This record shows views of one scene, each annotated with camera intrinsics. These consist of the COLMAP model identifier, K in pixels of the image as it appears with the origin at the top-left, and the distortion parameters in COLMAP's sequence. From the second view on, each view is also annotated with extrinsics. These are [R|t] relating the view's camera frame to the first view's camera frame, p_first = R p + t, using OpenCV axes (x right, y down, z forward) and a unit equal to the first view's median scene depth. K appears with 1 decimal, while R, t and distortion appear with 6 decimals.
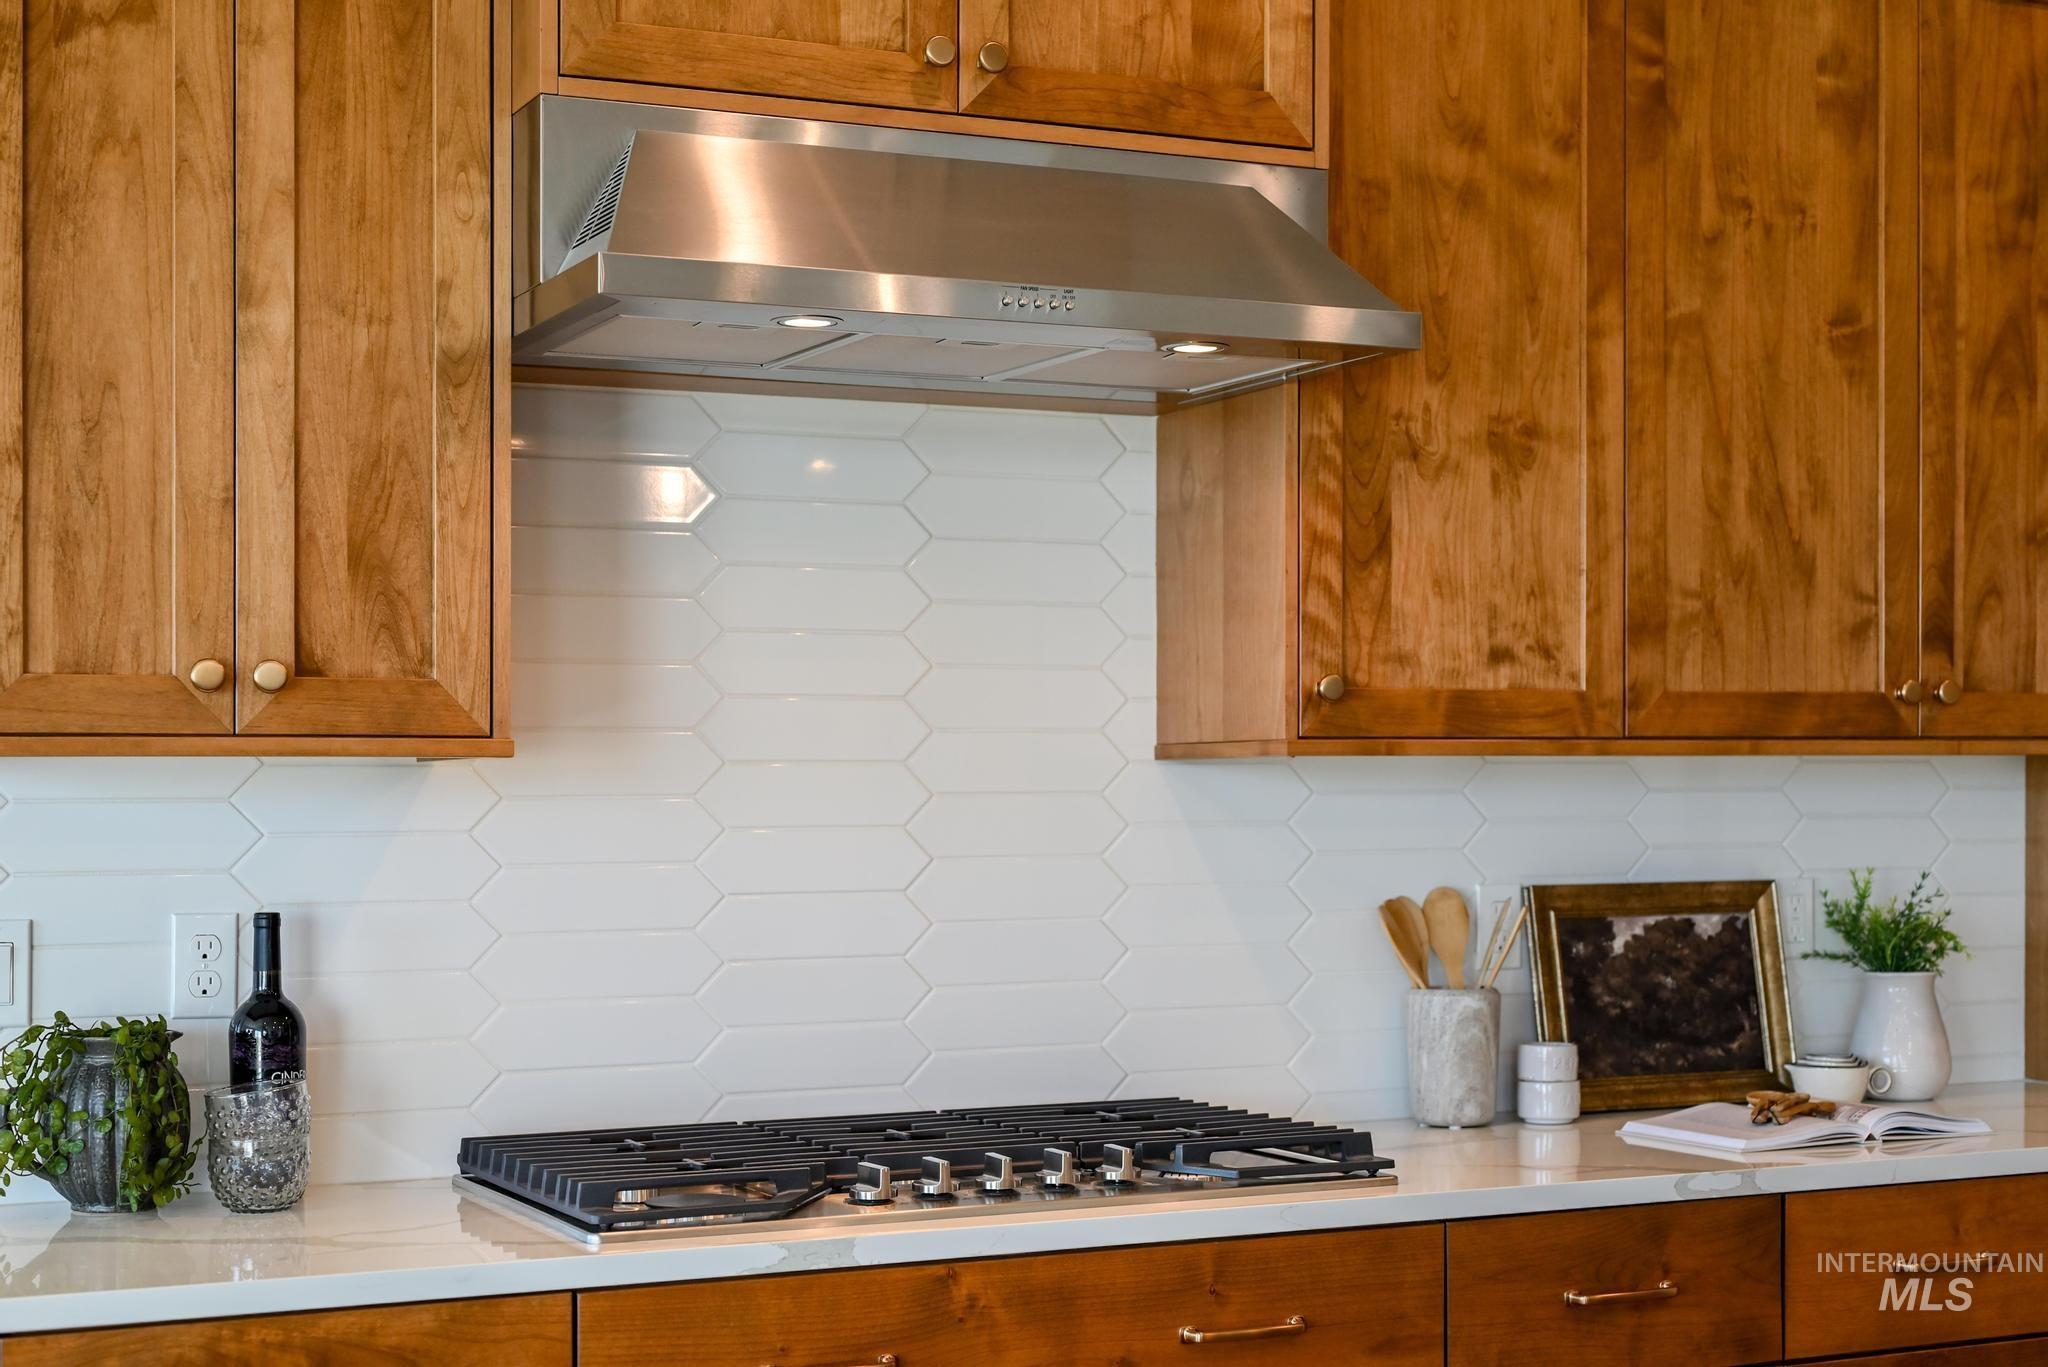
lens RADIAL K [[3091.8, 0, 998.3], [0, 3091.8, 884.1], [0, 0, 1]] dist [-0.010926, 0.000000]
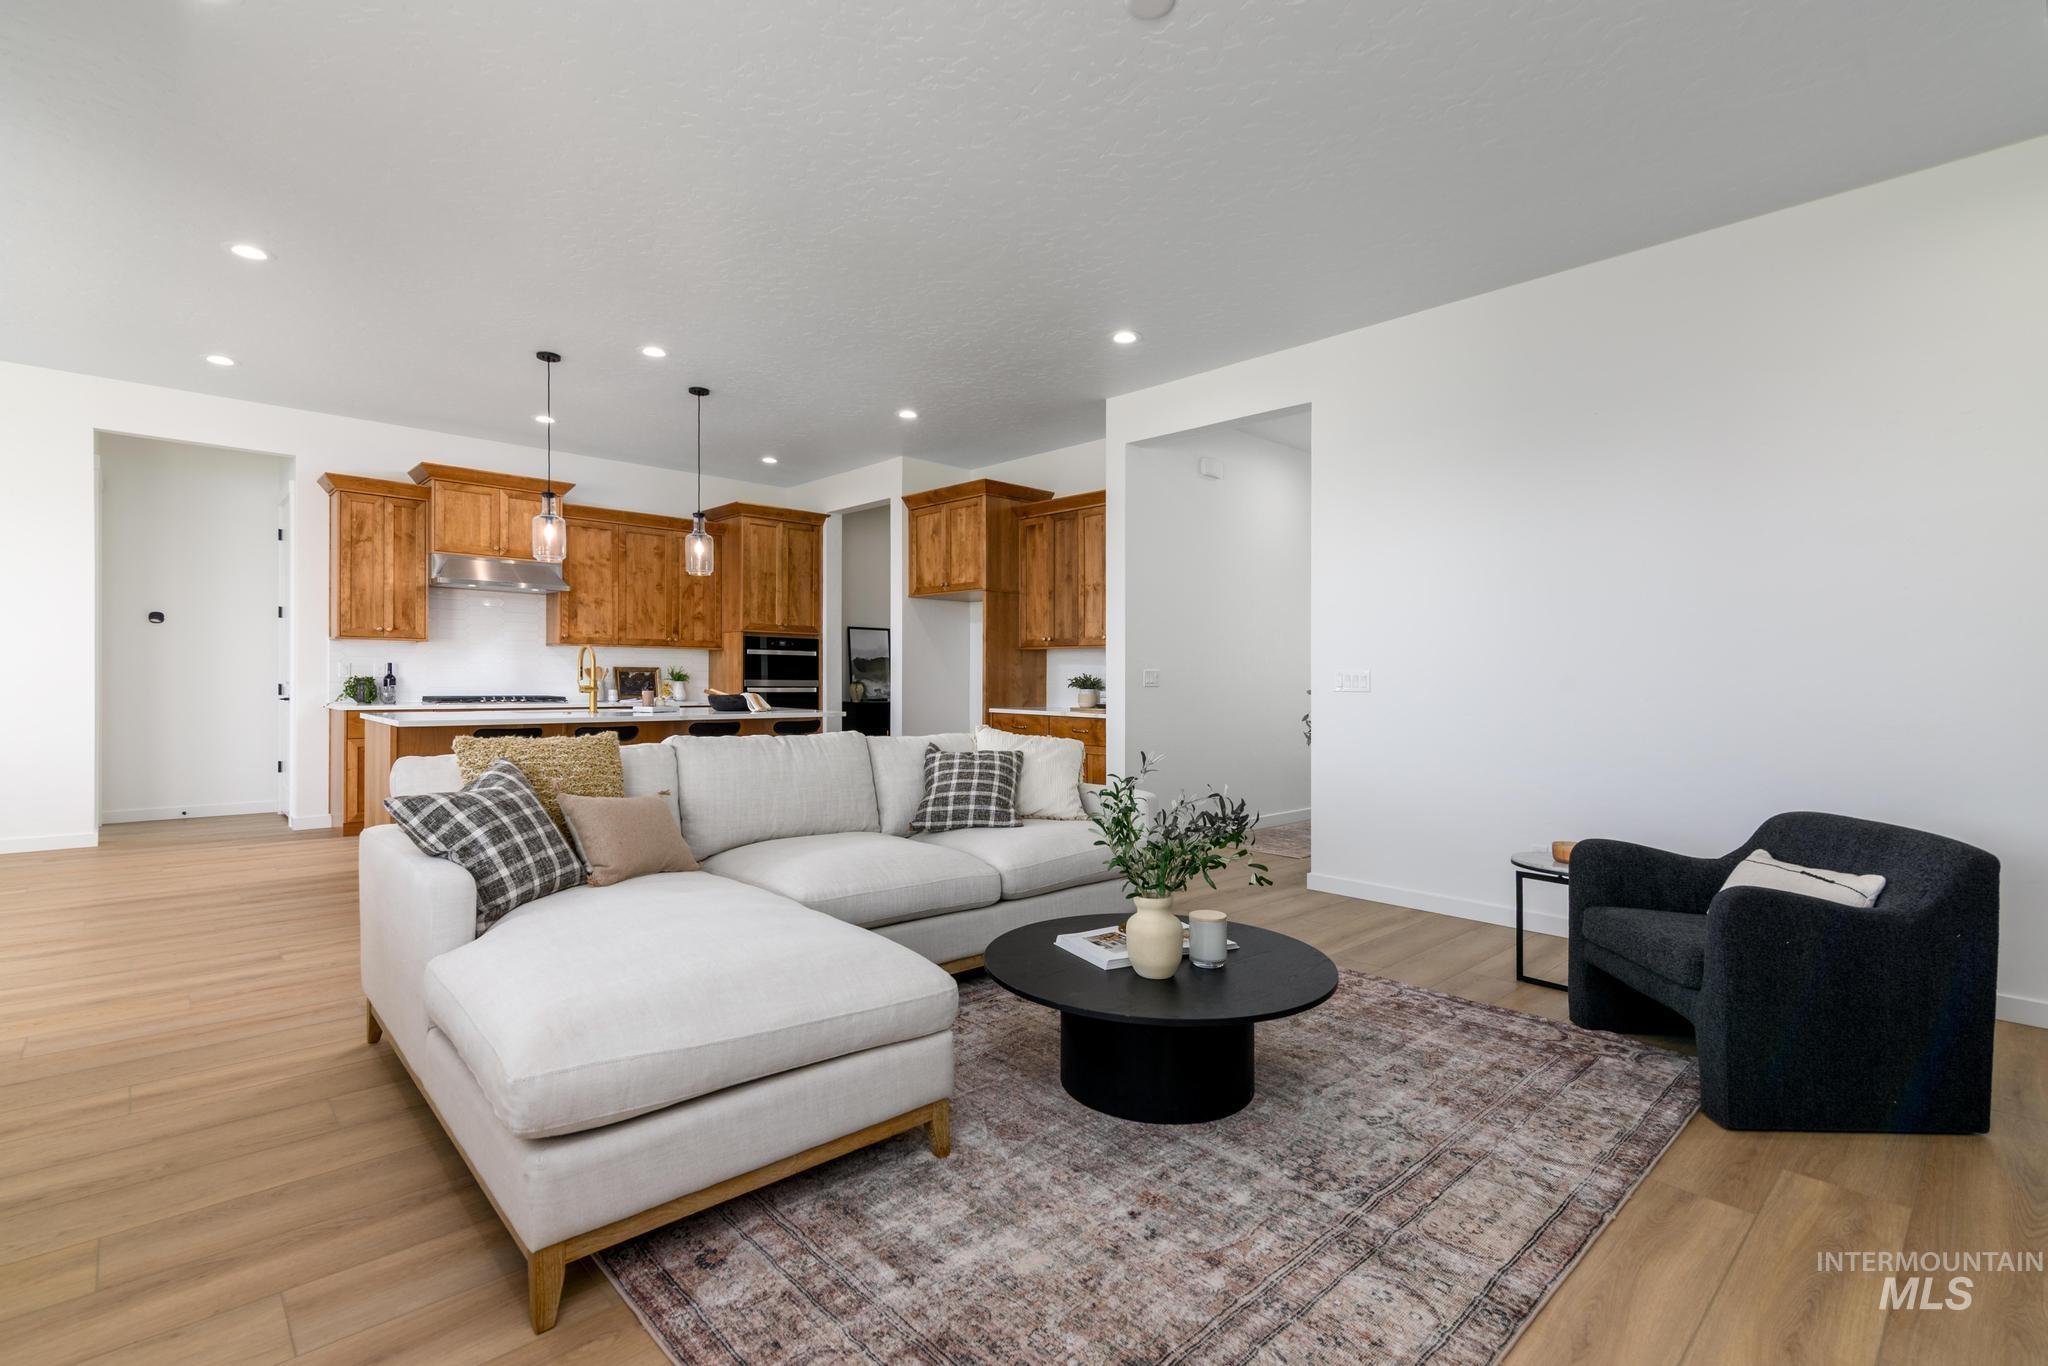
lens RADIAL K [[942.6, 0, 1010.2], [0, 942.6, 690.3], [0, 0, 1]] dist [0.004494, -0.000655]
pose [[0.960467, 0.015540, 0.277959, 0.470621], [-0.012225, 0.999832, -0.013655, 0.075745], [-0.278125, 0.009718, 0.960496, -1.314293]]
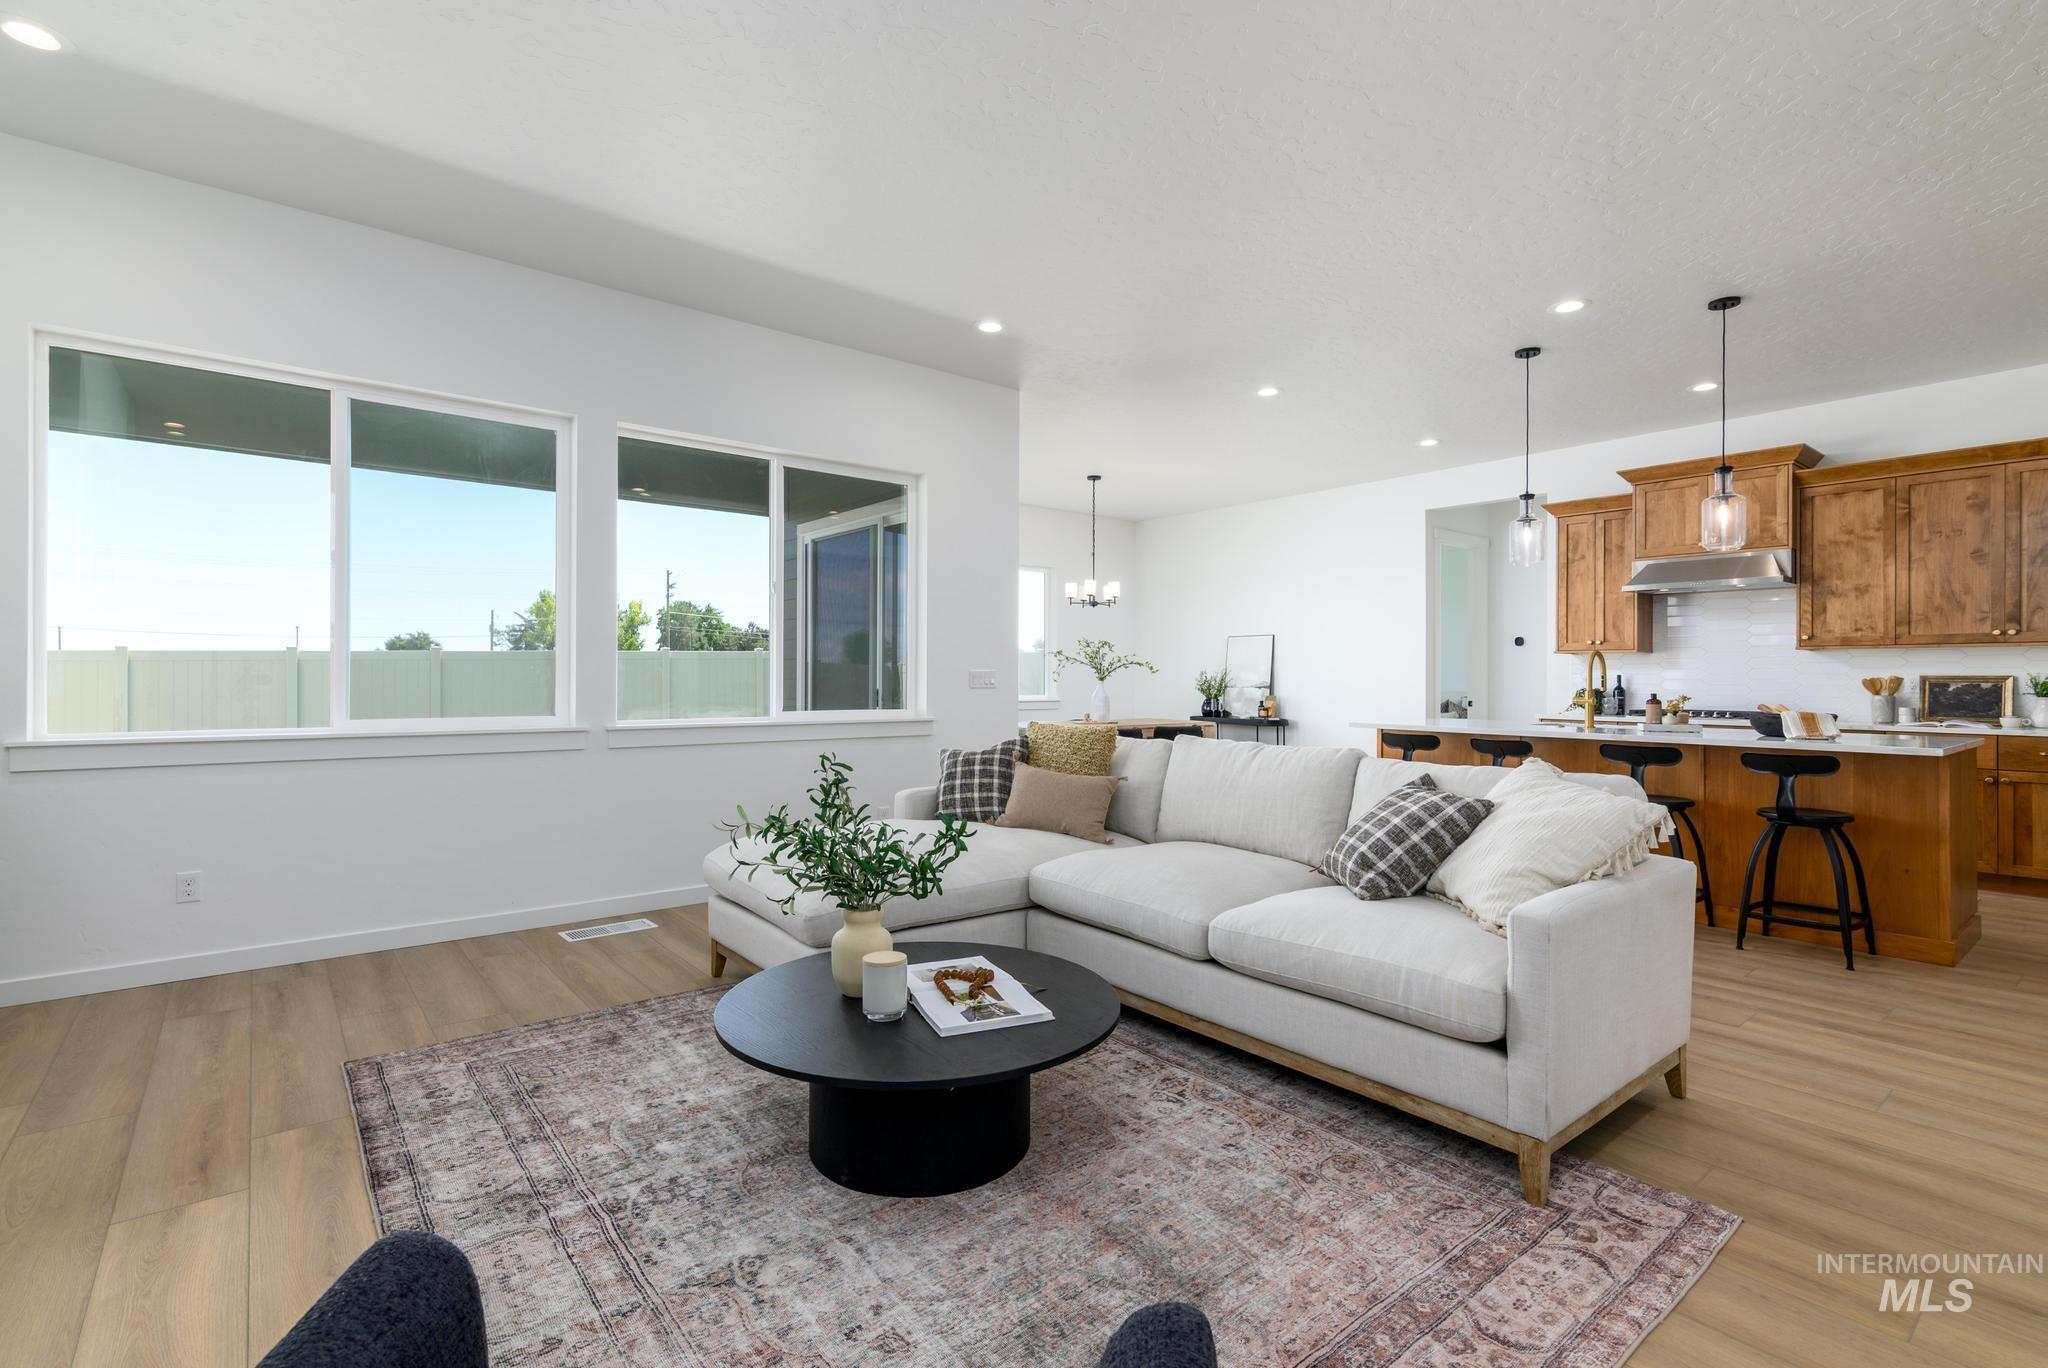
lens RADIAL K [[942.6, 0, 1023.6], [0, 942.6, 685.4], [0, 0, 1]] dist [0.004494, -0.000655]
pose [[0.213048, 0.015795, -0.976914, 1.422376], [-0.034233, 0.999376, 0.008692, 0.054438], [0.976442, 0.031591, 0.213455, -0.714231]]
